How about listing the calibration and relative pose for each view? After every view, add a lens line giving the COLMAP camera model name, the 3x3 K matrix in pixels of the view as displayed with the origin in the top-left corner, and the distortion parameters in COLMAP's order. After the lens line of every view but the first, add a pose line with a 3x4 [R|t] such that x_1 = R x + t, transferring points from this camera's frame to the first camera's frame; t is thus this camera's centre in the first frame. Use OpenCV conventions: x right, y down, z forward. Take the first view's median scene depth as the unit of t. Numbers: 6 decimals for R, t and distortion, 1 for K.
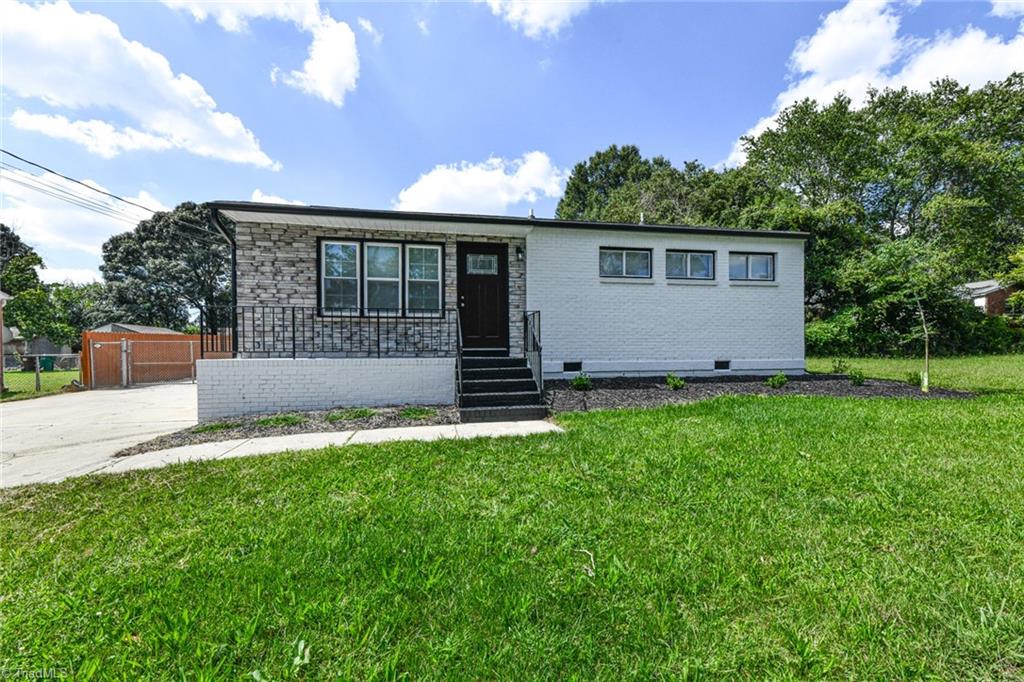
lens RADIAL K [[408.9, 0, 511.0], [0, 408.9, 341.6], [0, 0, 1]] dist [0.017770, -0.007007]
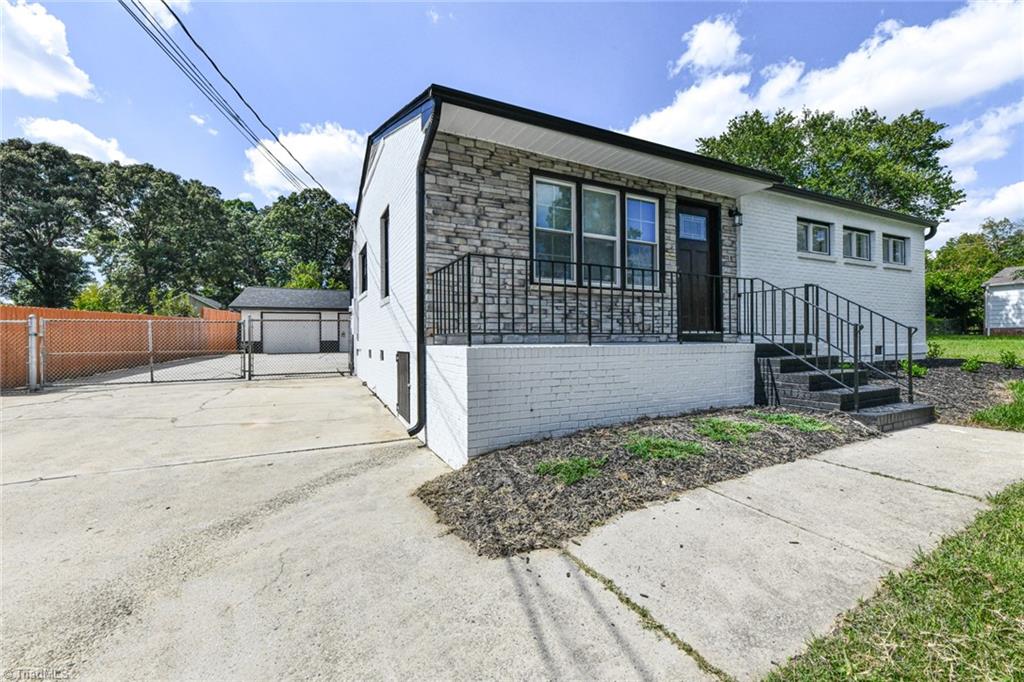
lens RADIAL K [[411.0, 0, 510.3], [0, 411.0, 325.9], [0, 0, 1]] dist [0.001205, -0.003896]
pose [[0.966997, 0.008192, 0.254657, -0.409761], [-0.007004, 0.999960, -0.005574, 0.008348], [-0.254692, 0.003607, 0.967015, 0.206306]]
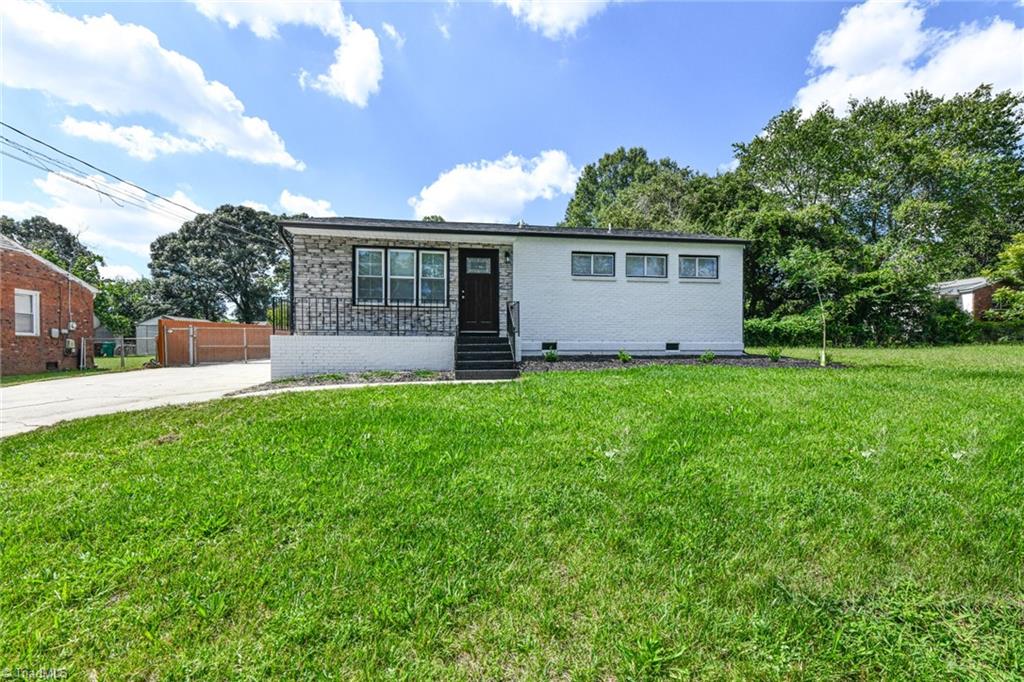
lens RADIAL K [[404.9, 0, 512.9], [0, 404.9, 333.2], [0, 0, 1]] dist [0.005308, -0.000283]
pose [[0.999312, 0.005093, -0.036726, 0.055668], [-0.005392, 0.999953, -0.008040, 0.021392], [0.036683, 0.008232, 0.999293, -0.170590]]
